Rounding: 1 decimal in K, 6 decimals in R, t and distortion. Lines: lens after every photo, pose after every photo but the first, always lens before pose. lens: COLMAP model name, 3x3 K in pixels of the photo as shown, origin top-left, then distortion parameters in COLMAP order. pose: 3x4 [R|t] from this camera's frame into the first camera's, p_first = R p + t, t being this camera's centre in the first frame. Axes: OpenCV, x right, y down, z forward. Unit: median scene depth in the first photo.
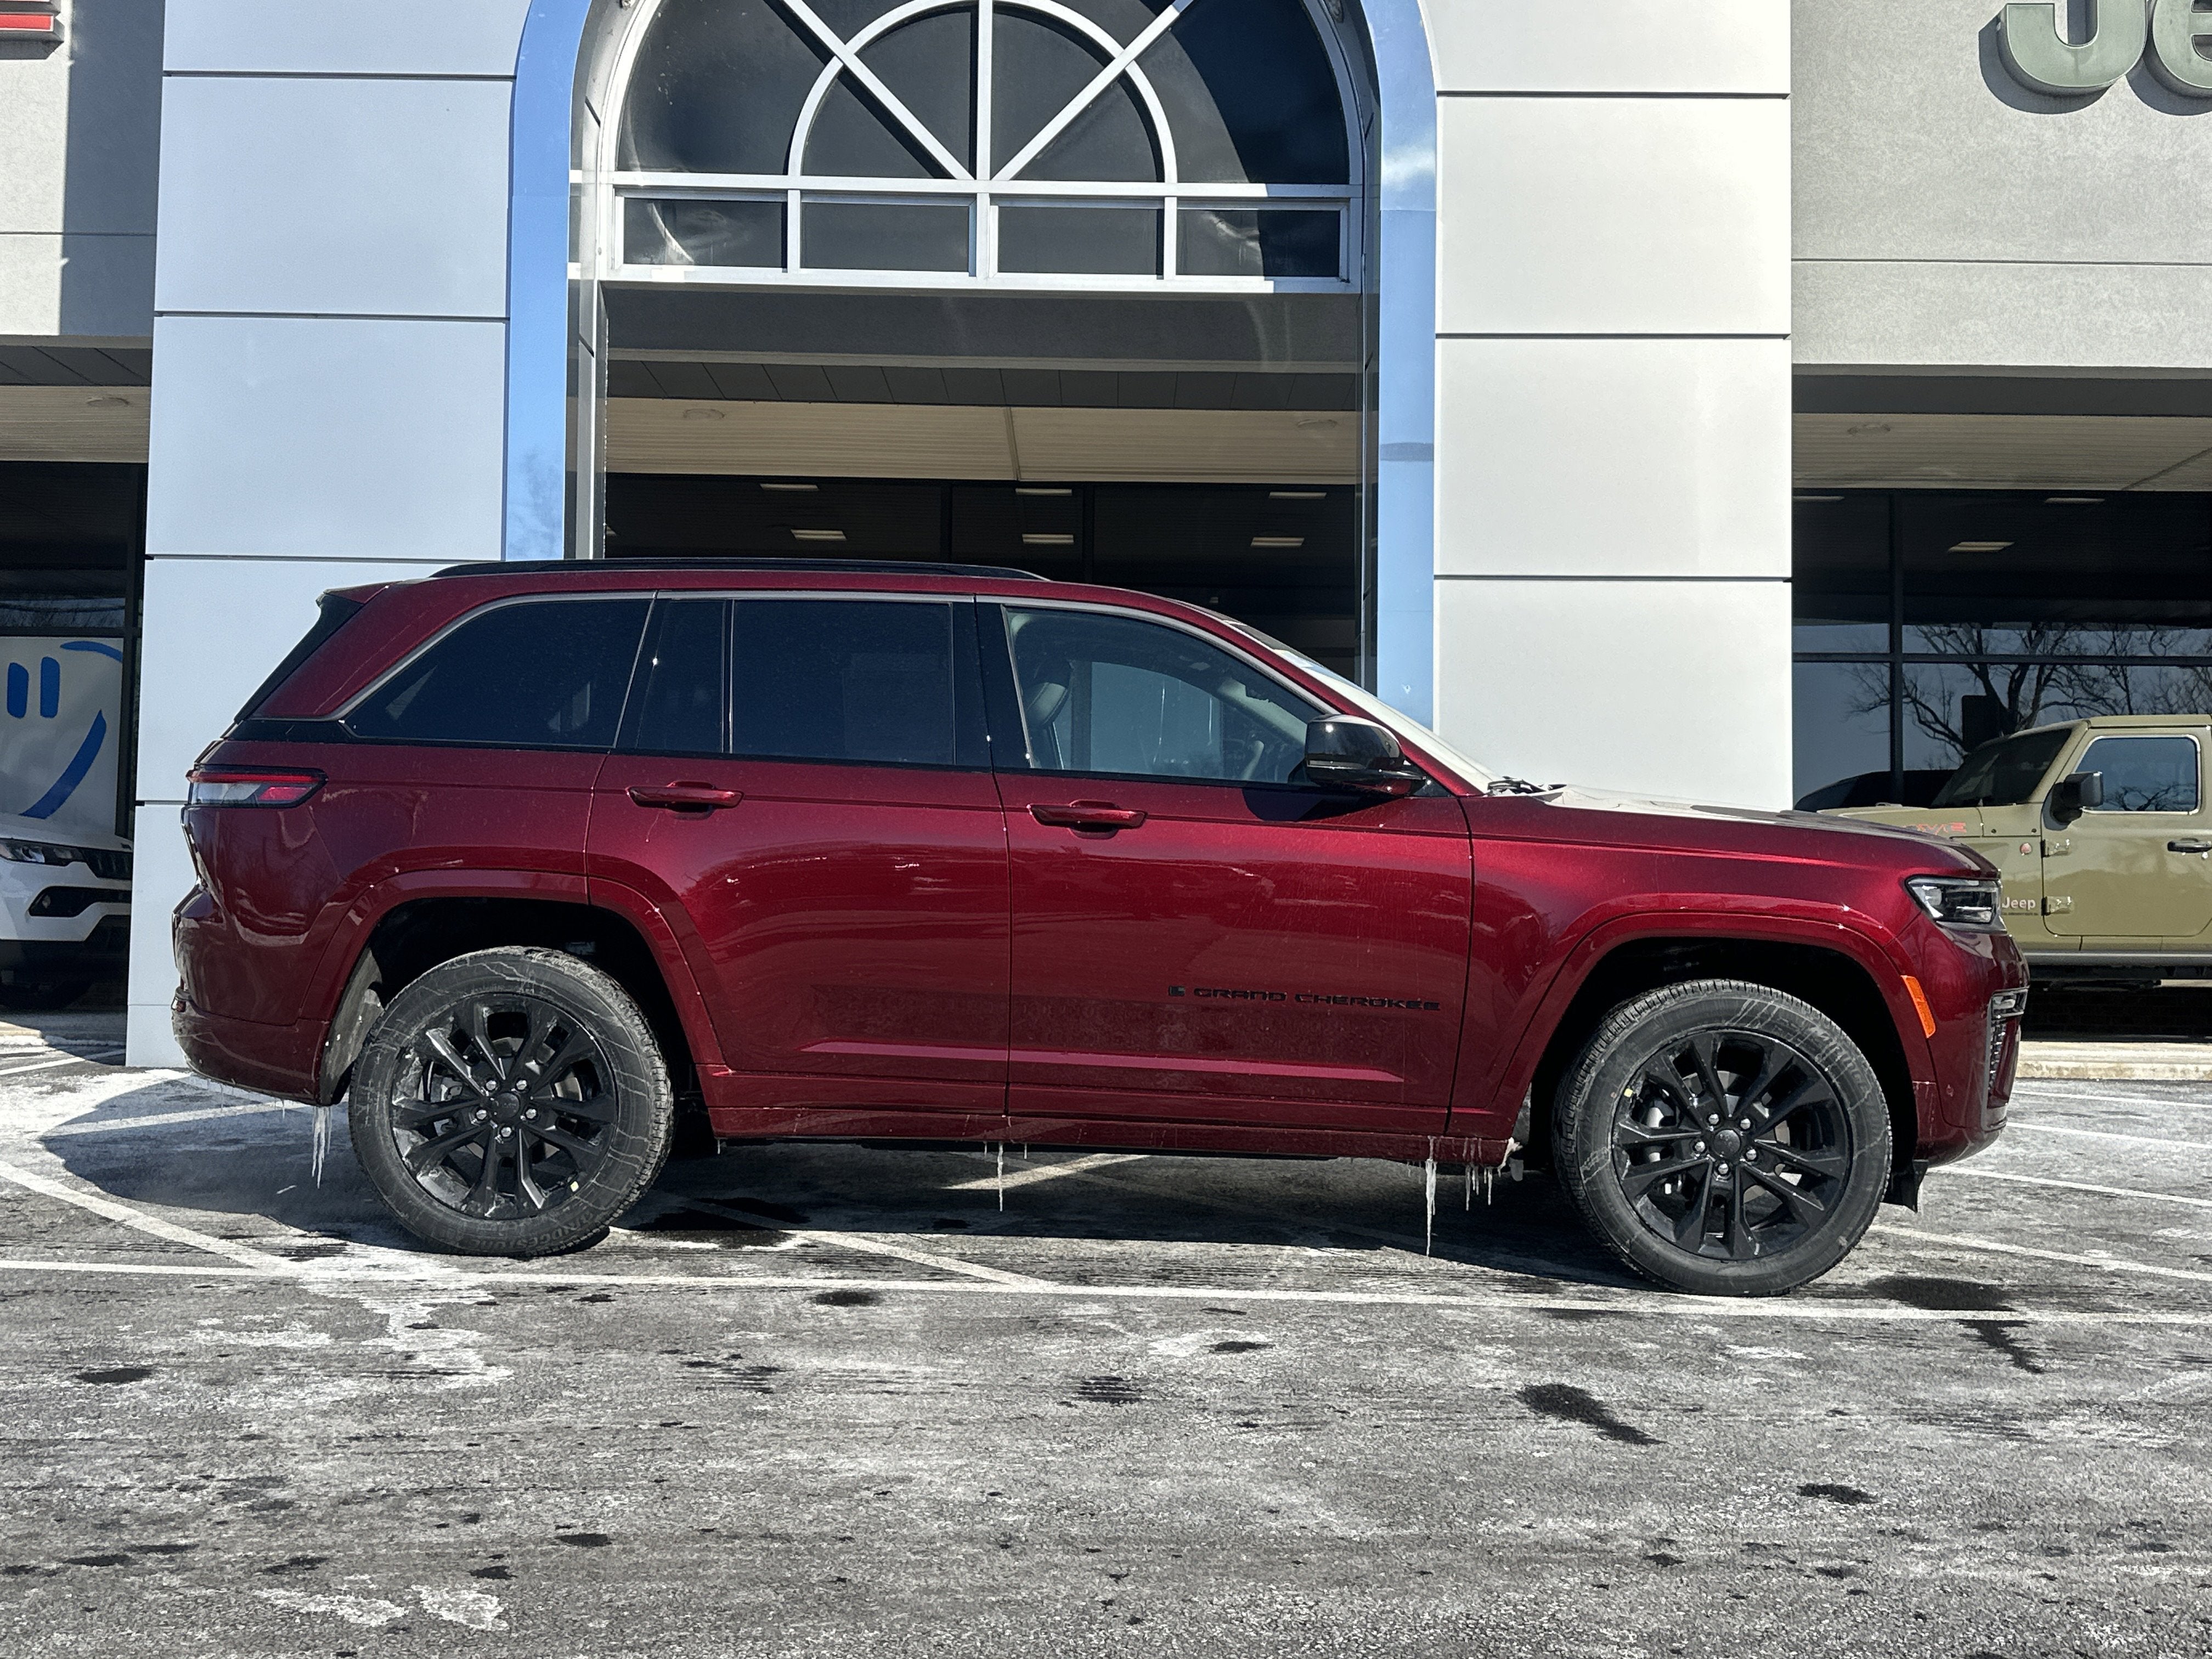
lens RADIAL K [[2221.1, 0, 1119.5], [0, 2221.1, 819.1], [0, 0, 1]] dist [0.189074, -0.376154]
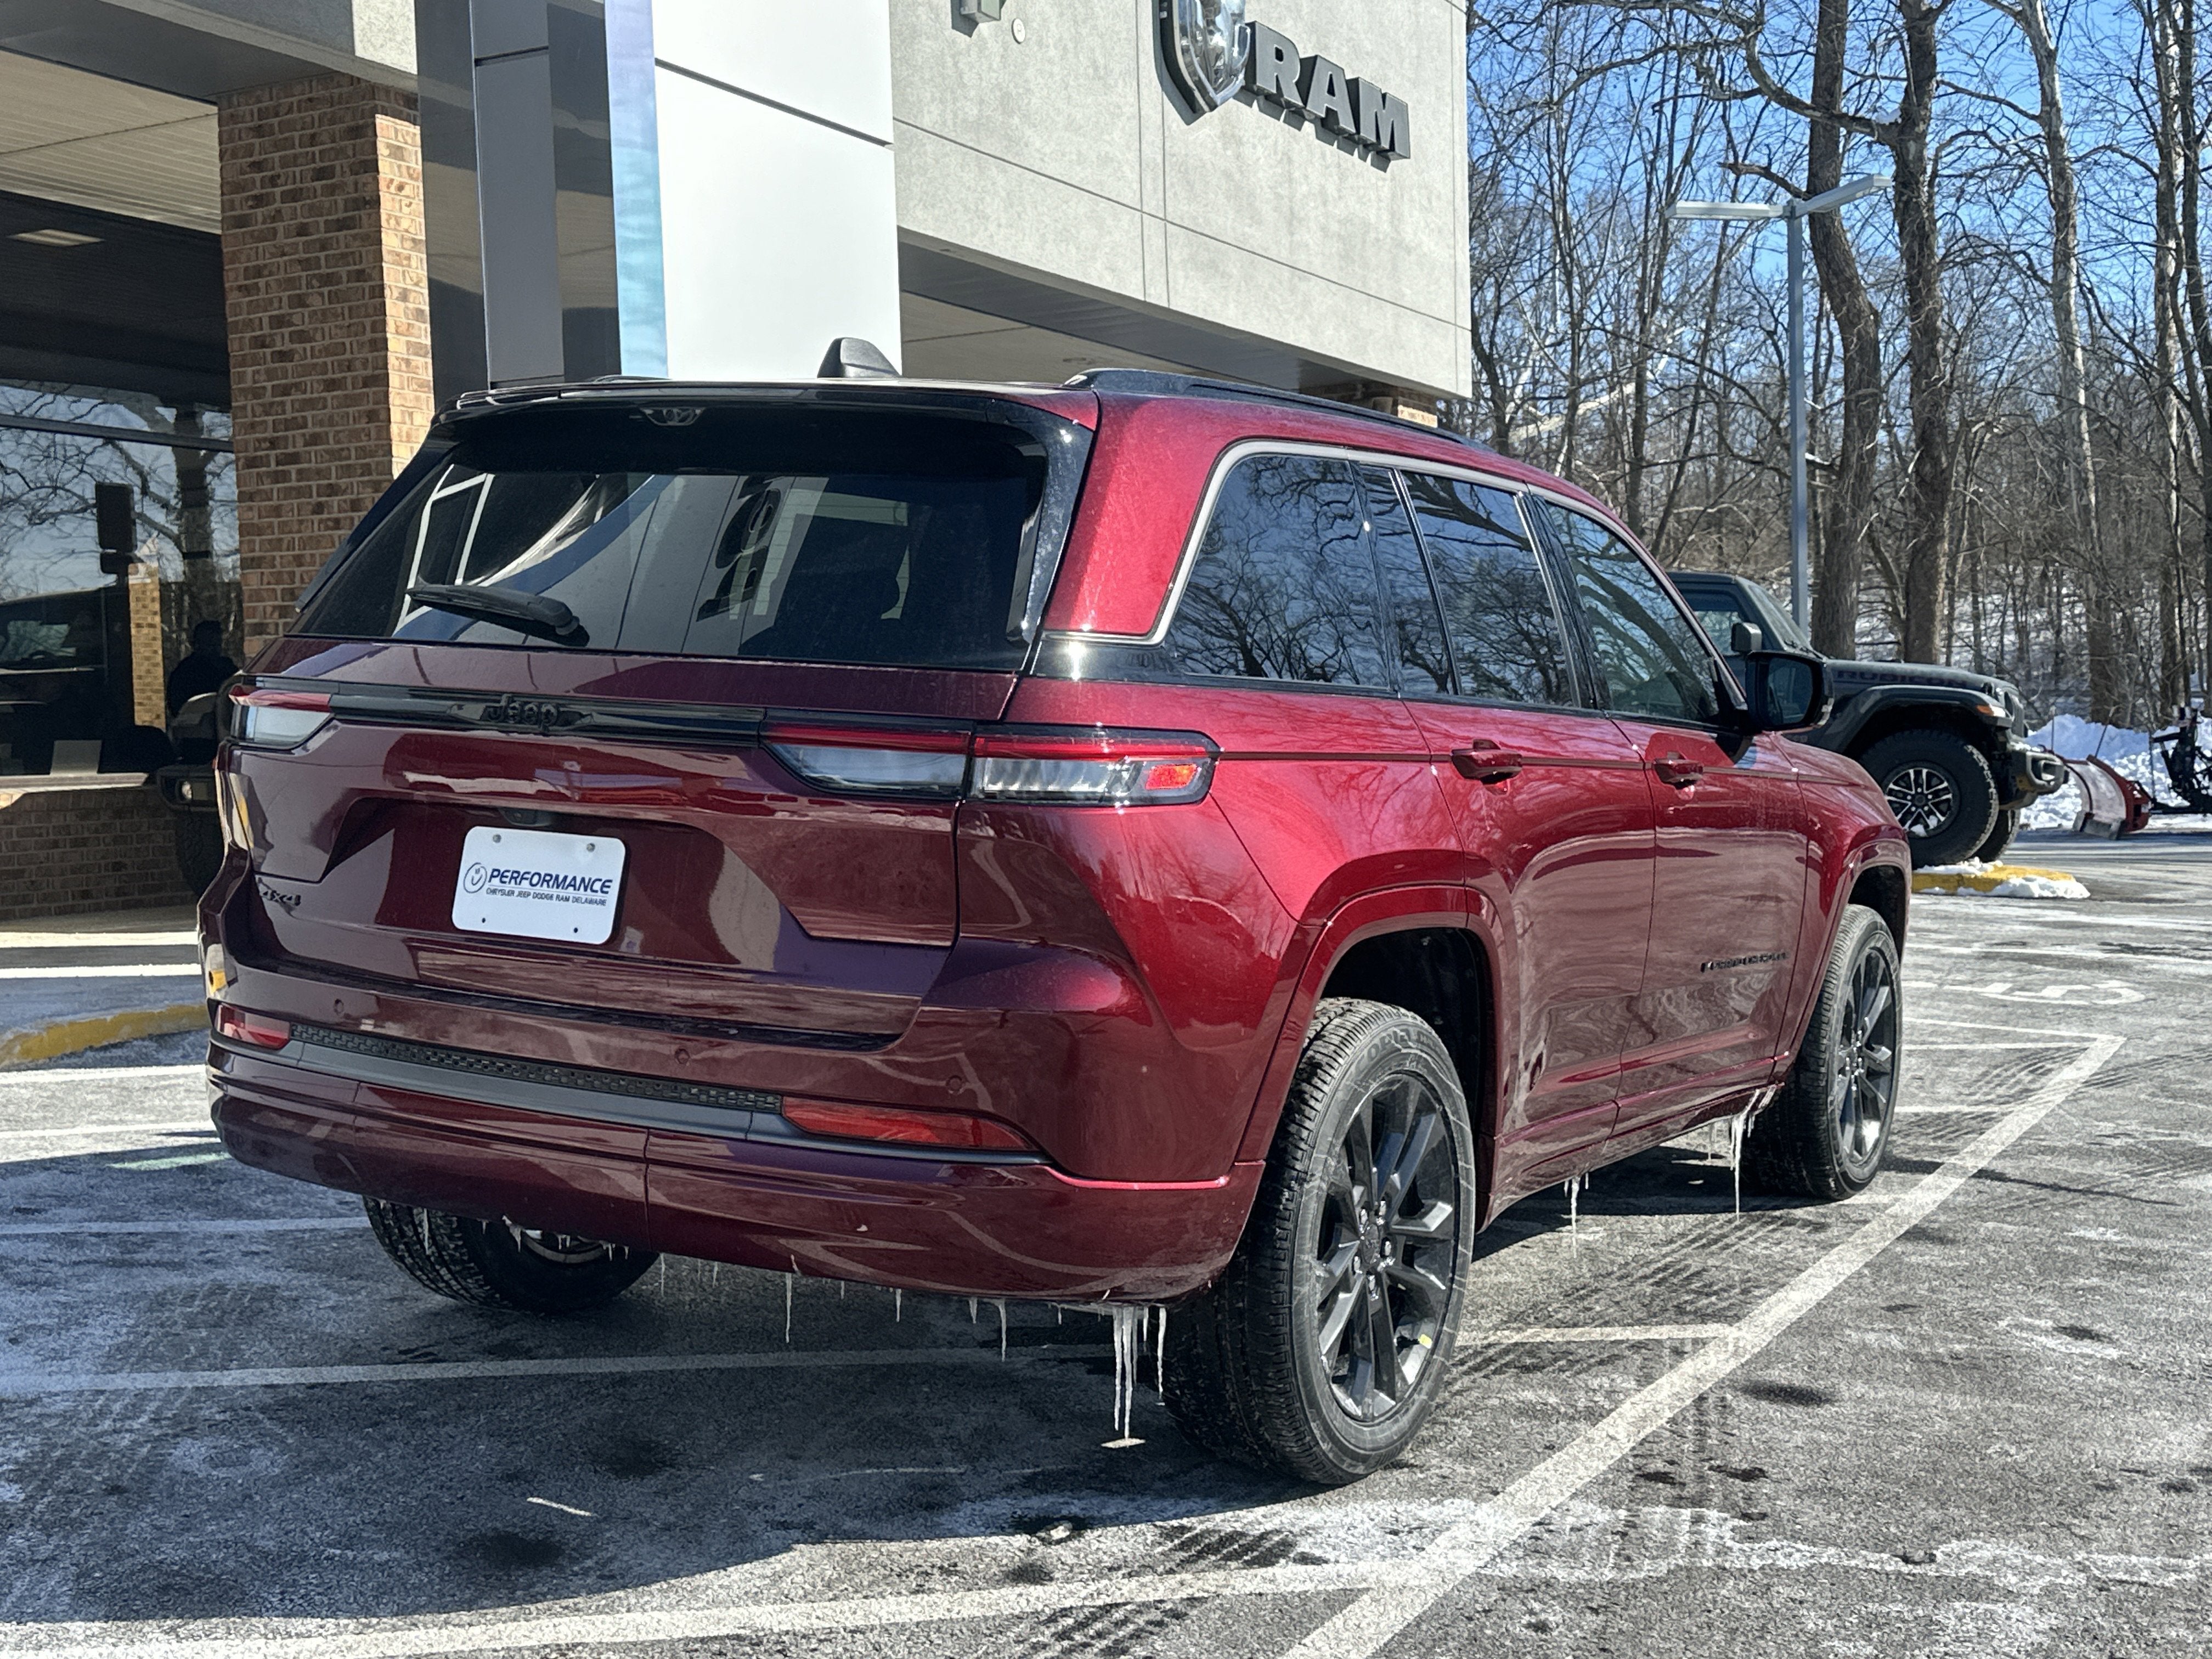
lens RADIAL K [[2533.4, 0, 1106.0], [0, 2533.4, 829.5], [0, 0, 1]] dist [0.215337, -0.467235]
pose [[0.482792, -0.056013, 0.873942, -0.956791], [-0.029785, 0.996325, 0.080311, -0.049888], [-0.875228, -0.064803, 0.479349, 0.725617]]
